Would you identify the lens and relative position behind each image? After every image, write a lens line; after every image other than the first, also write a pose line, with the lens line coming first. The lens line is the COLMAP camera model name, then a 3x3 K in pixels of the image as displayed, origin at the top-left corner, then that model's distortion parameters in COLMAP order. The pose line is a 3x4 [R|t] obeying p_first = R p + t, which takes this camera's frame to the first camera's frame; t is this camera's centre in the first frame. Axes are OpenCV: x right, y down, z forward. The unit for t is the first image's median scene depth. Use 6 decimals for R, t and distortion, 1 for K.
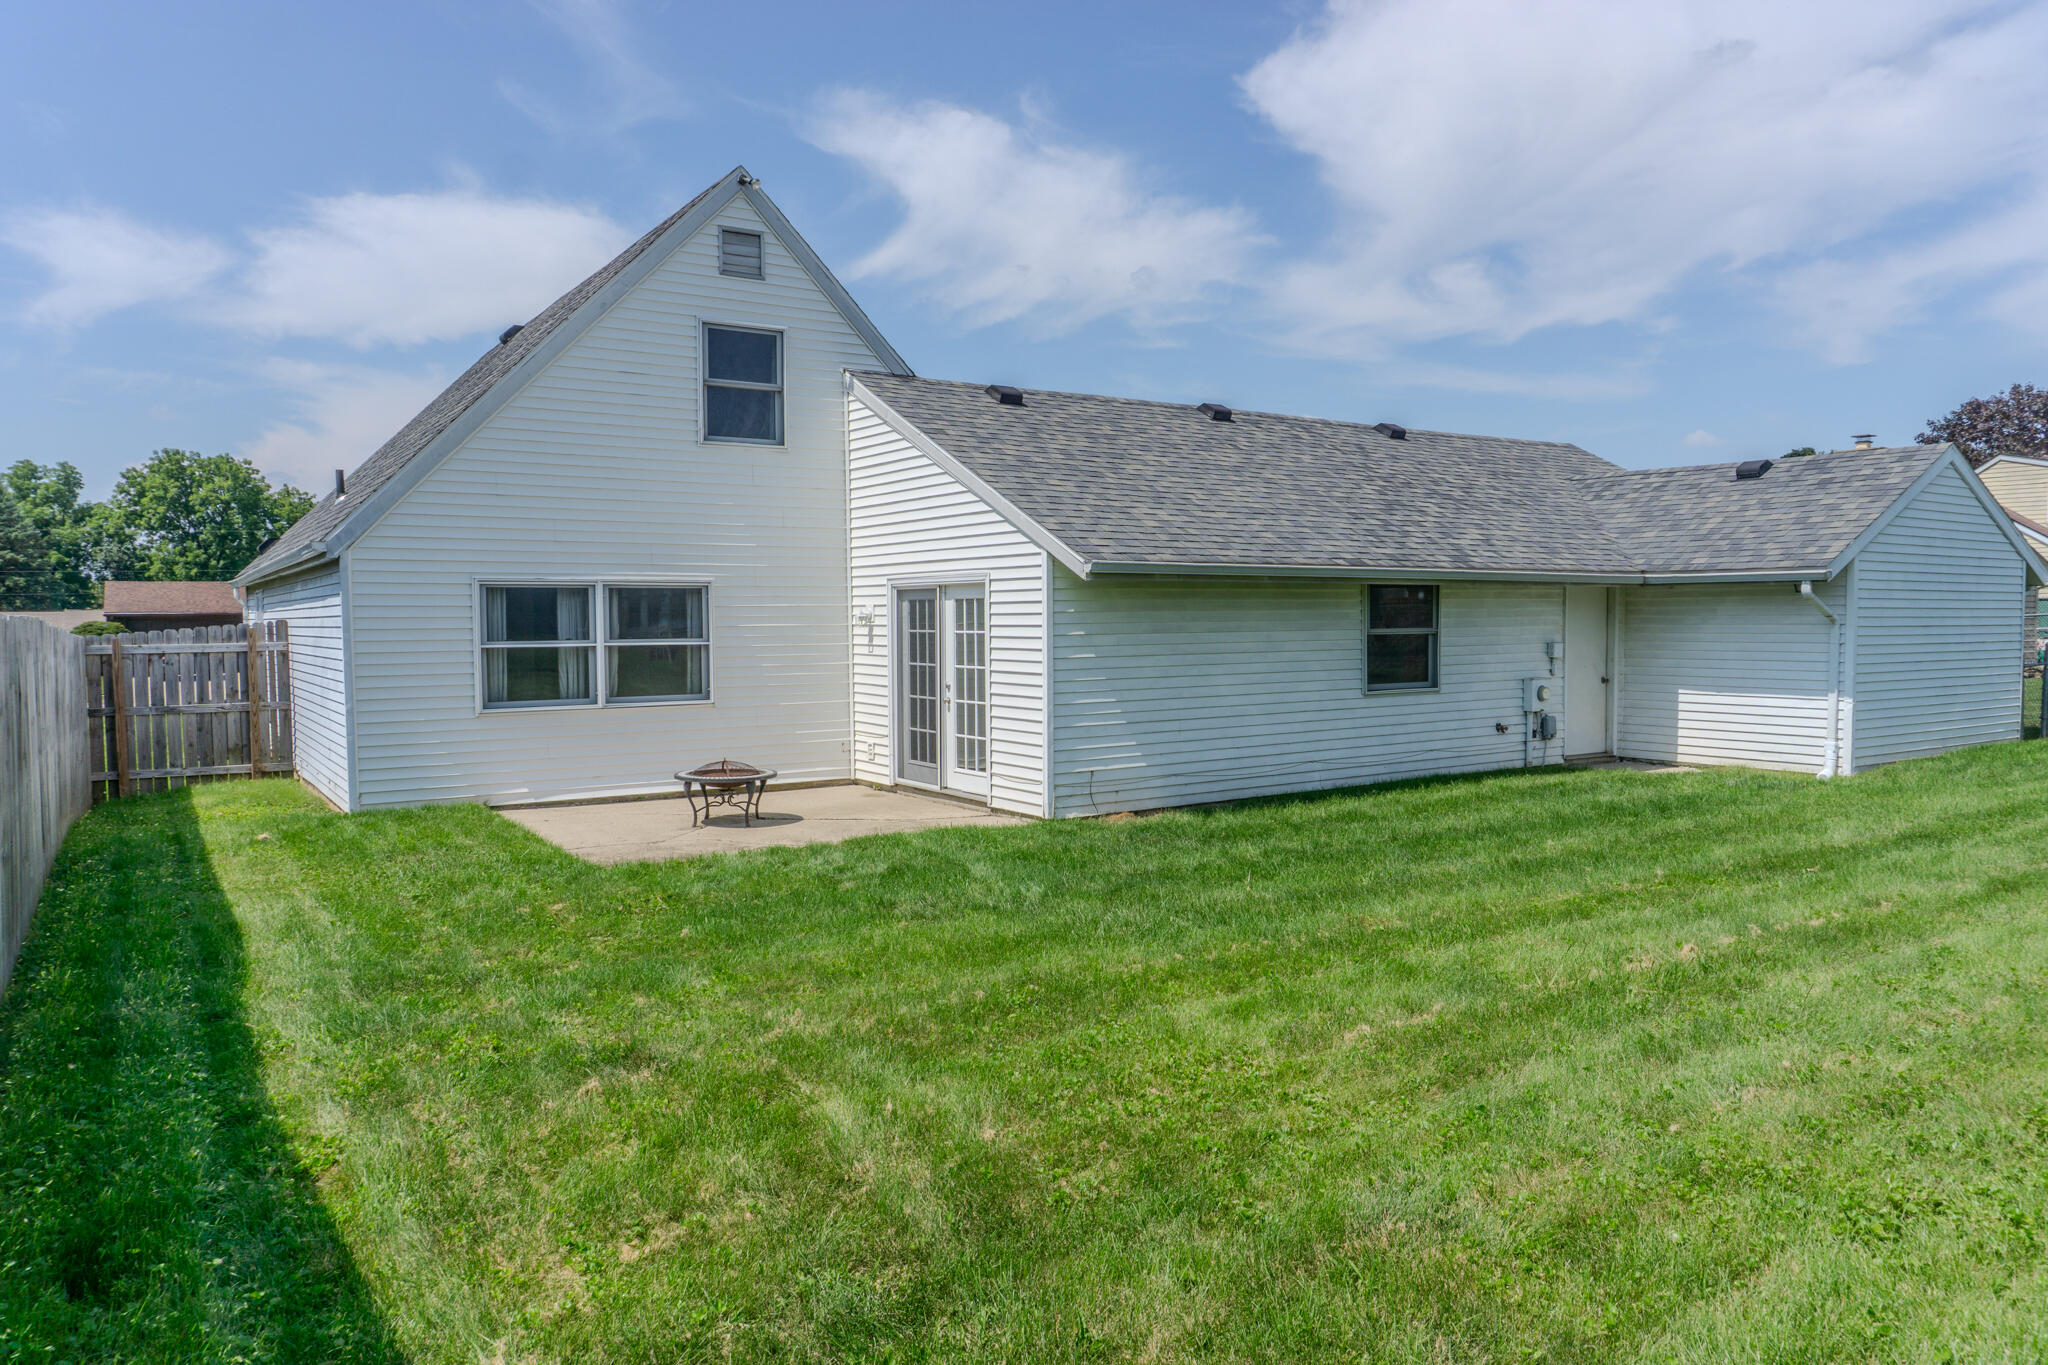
lens RADIAL K [[1375.1, 0, 1022.9], [0, 1375.1, 689.1], [0, 0, 1]] dist [-0.015862, -0.000233]
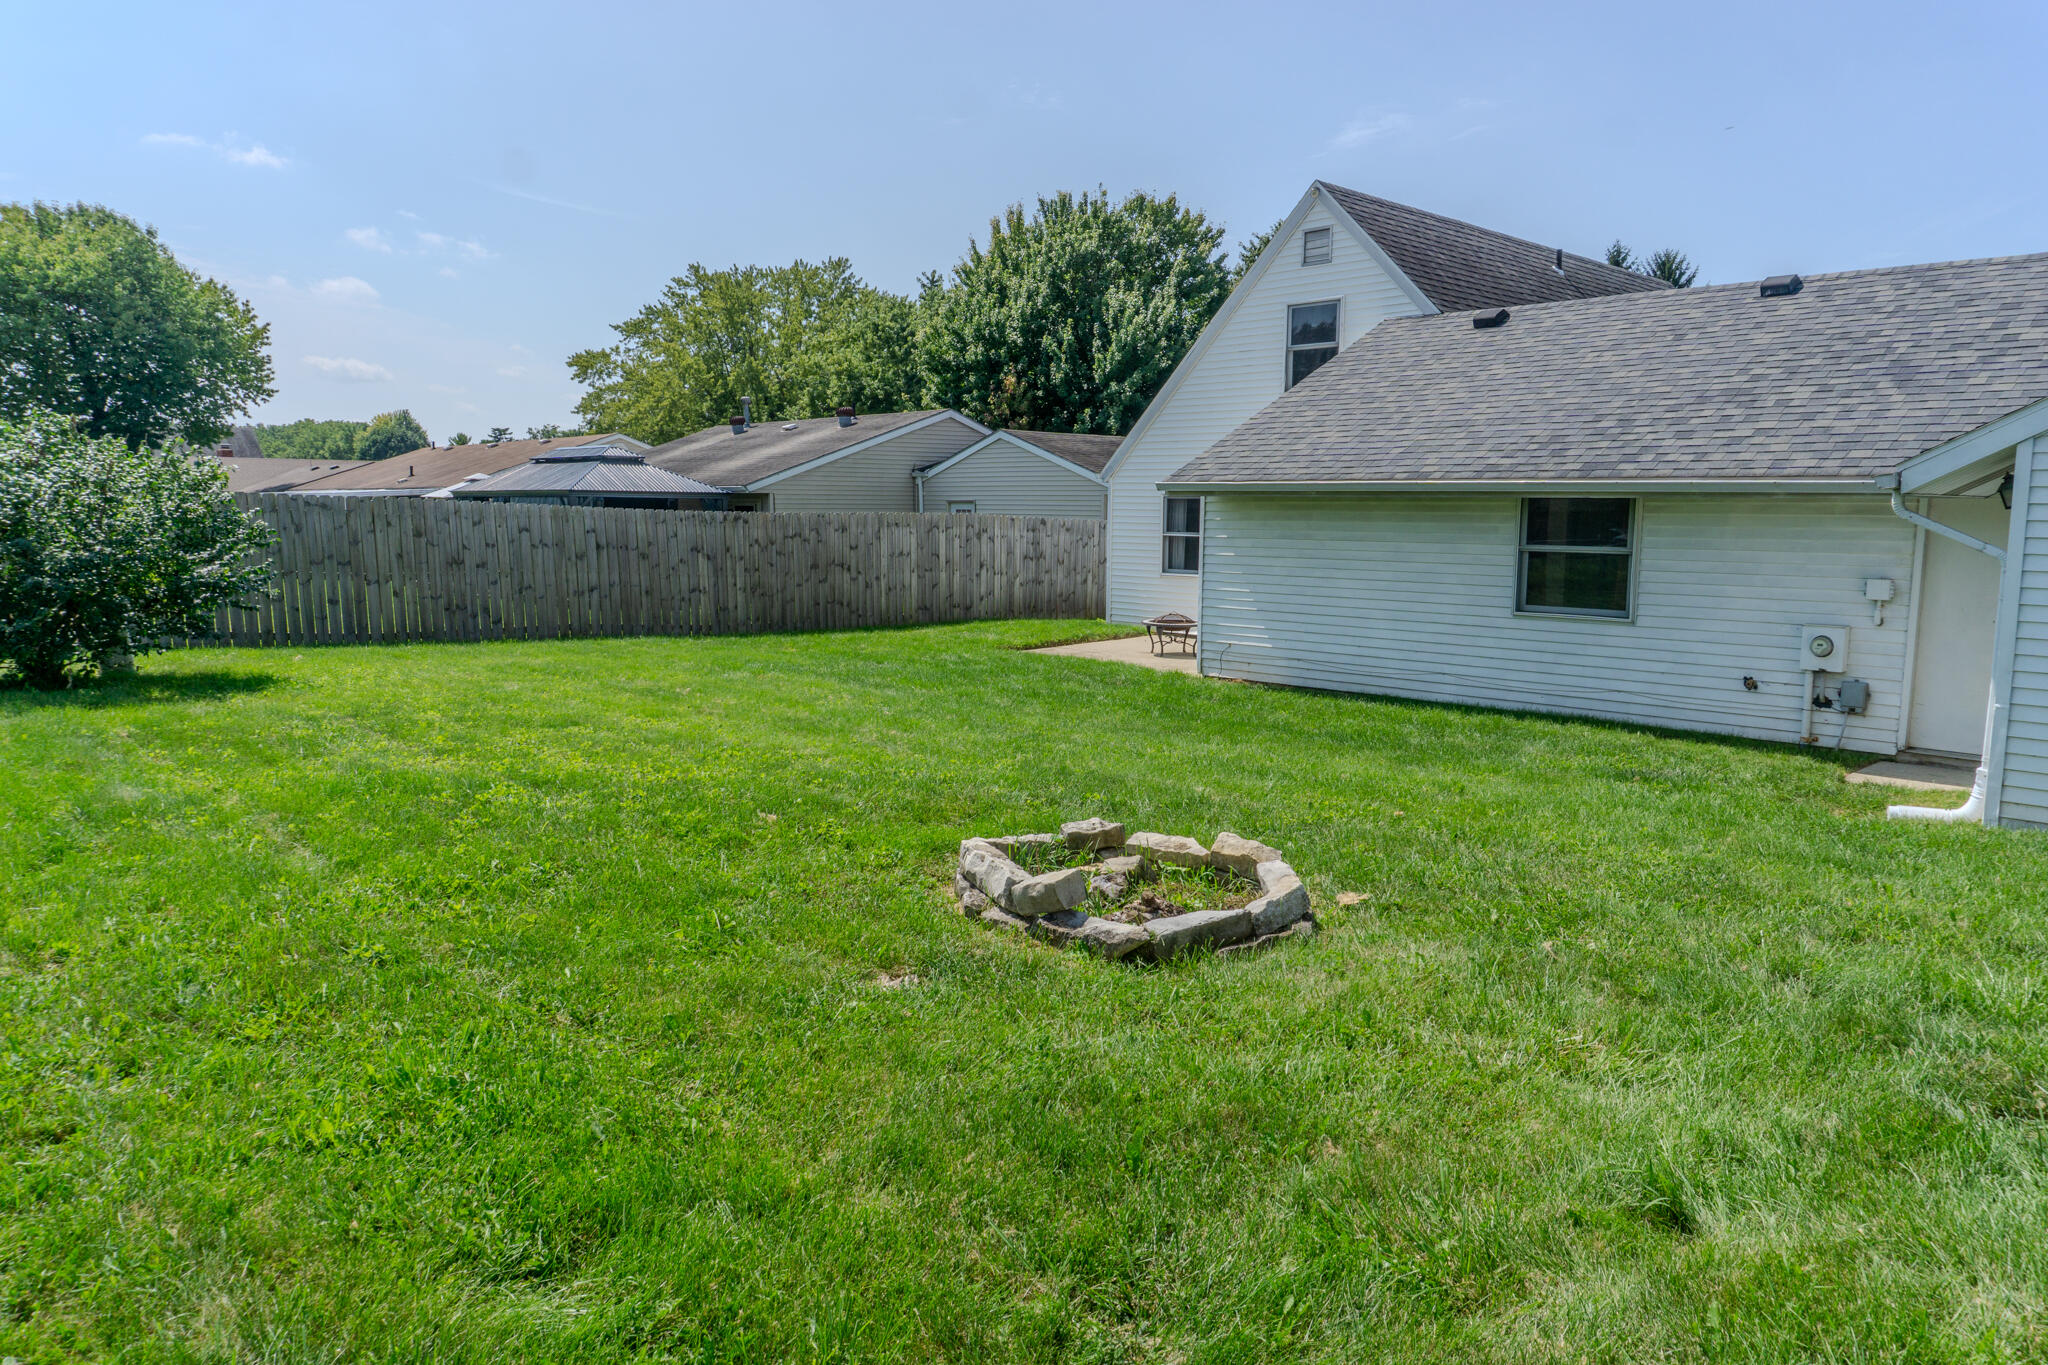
lens RADIAL K [[1375.1, 0, 1018.1], [0, 1375.1, 674.4], [0, 0, 1]] dist [-0.015862, -0.000233]
pose [[0.178614, 0.125677, -0.975860, 1.110566], [-0.064488, 0.991172, 0.115845, -0.042445], [0.981804, 0.042239, 0.185142, 0.494515]]
